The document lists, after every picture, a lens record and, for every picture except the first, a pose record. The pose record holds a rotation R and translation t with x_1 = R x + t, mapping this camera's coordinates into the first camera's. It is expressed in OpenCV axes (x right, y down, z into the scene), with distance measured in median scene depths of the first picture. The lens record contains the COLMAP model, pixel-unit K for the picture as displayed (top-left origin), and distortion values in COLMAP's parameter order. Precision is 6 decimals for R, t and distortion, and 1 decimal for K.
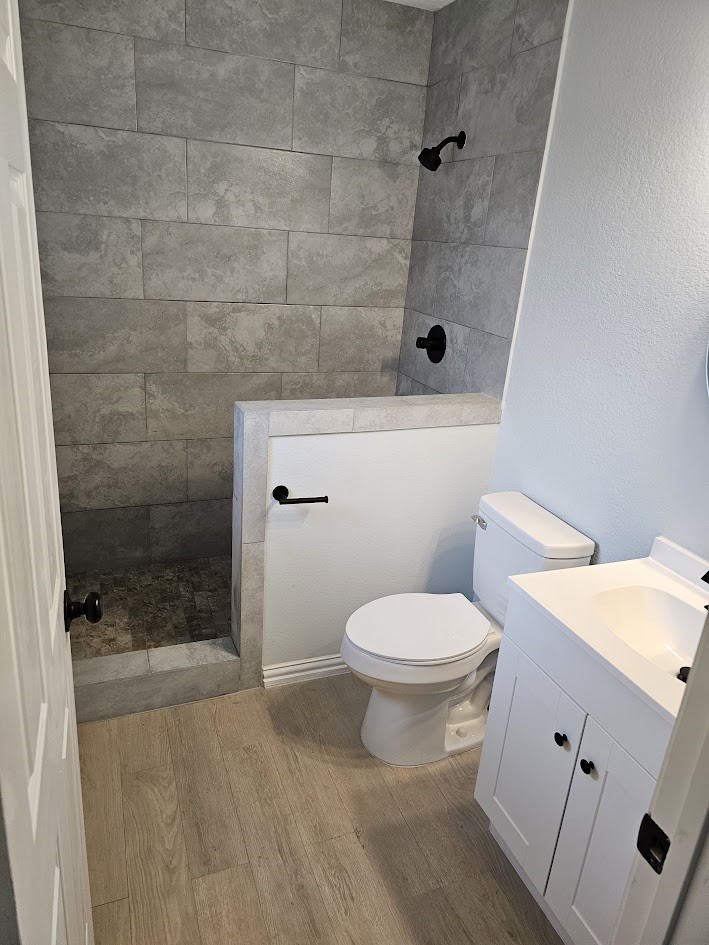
lens RADIAL K [[631.6, 0, 355.5], [0, 631.6, 474.2], [0, 0, 1]] dist [0.043494, -0.037046]
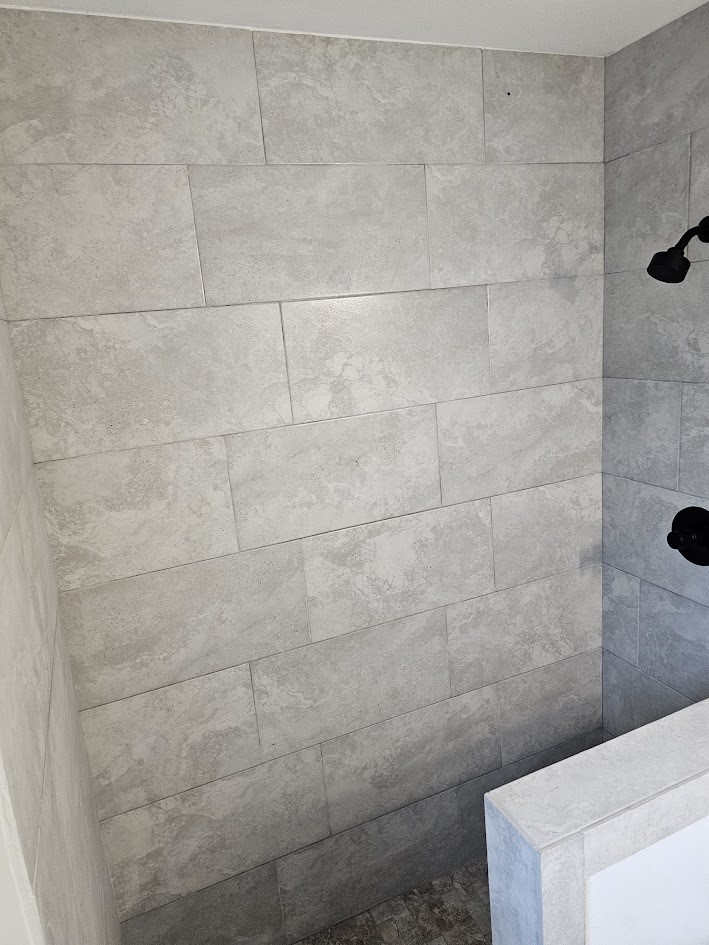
lens RADIAL K [[631.6, 0, 351.3], [0, 631.6, 474.6], [0, 0, 1]] dist [0.043494, -0.037046]
pose [[0.987077, -0.158920, -0.020598, -0.192840], [0.155332, 0.980448, -0.120800, -0.250014], [0.039393, 0.116039, 0.992463, 0.367479]]
